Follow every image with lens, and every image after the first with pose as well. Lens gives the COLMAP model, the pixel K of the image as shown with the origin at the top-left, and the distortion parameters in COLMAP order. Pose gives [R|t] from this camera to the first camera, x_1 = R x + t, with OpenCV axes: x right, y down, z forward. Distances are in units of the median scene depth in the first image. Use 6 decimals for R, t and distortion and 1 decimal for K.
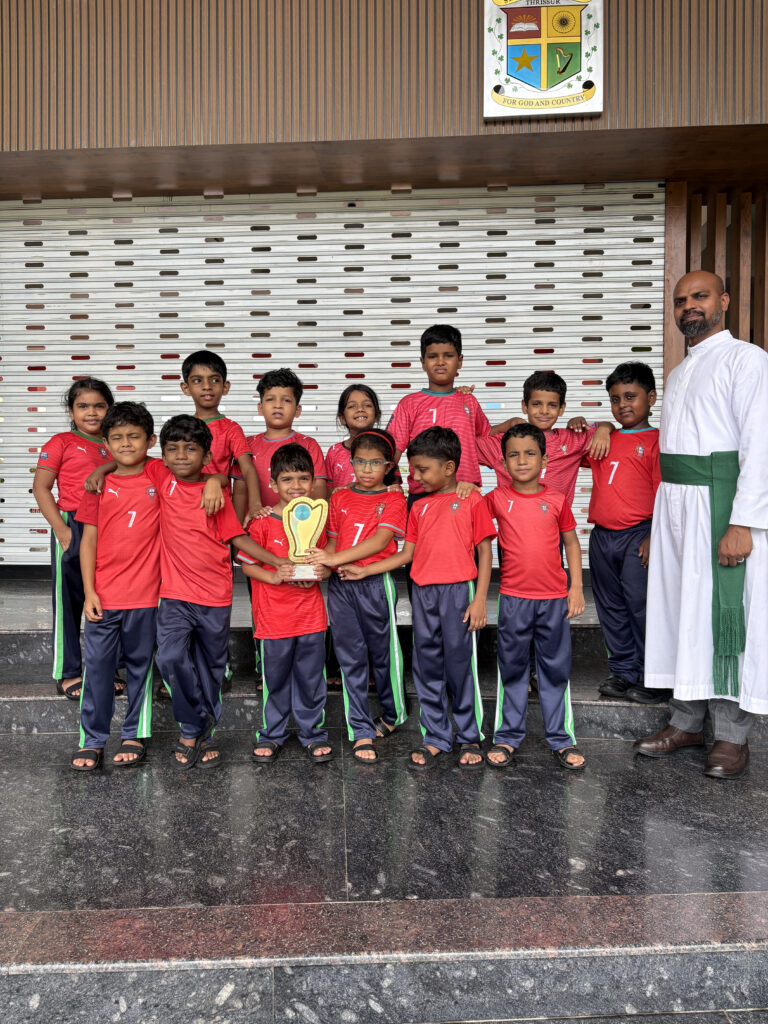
lens RADIAL K [[770.9, 0, 381.4], [0, 770.9, 512.2], [0, 0, 1]] dist [0.027039, -0.025558]
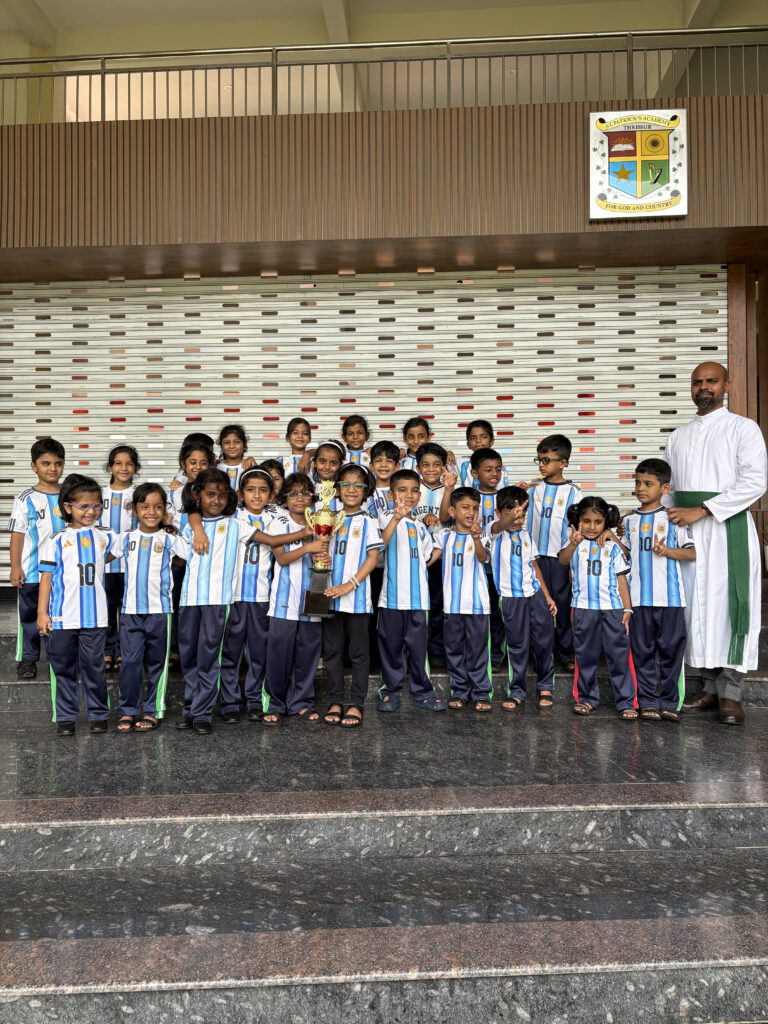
lens RADIAL K [[770.9, 0, 383.6], [0, 770.9, 515.4], [0, 0, 1]] dist [0.027039, -0.025558]
pose [[0.999916, -0.003706, 0.012449, -0.179979], [0.004253, 0.999014, -0.044197, 0.012680], [-0.012273, 0.044246, 0.998945, -0.172820]]
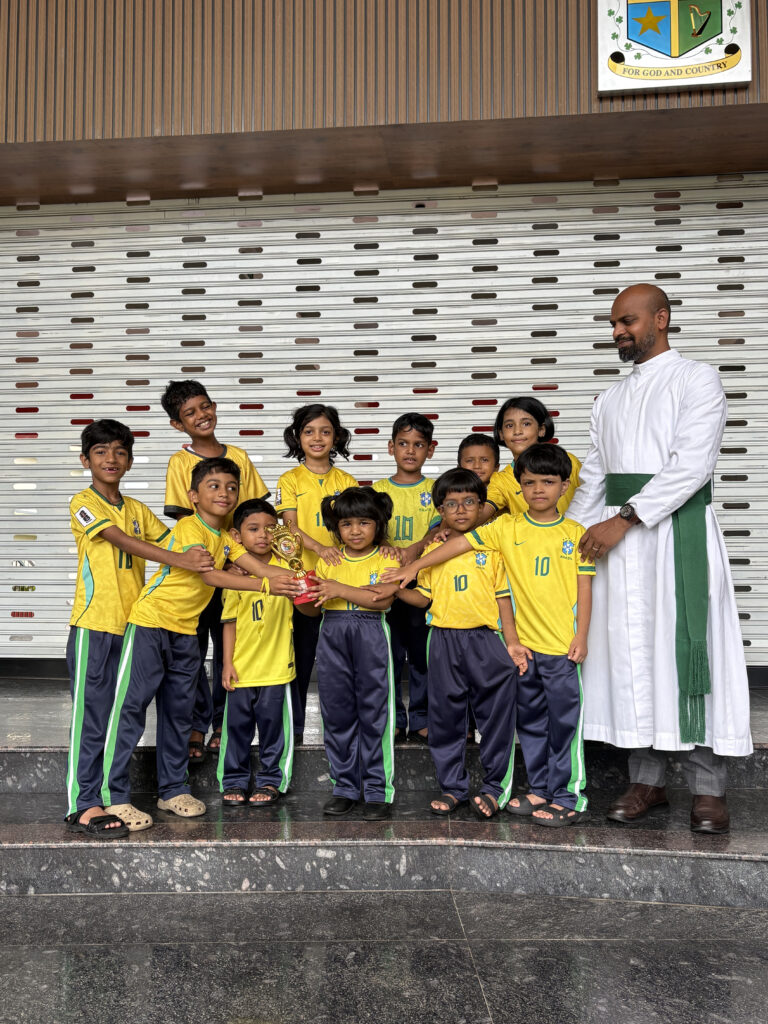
lens RADIAL K [[937.6, 0, 385.2], [0, 937.6, 520.4], [0, 0, 1]] dist [0.016761, 0.000000]
pose [[0.999518, -0.002228, -0.030971, -0.048099], [-0.000141, 0.997086, -0.076283, 0.001405], [0.031051, 0.076251, 0.996605, 0.056543]]
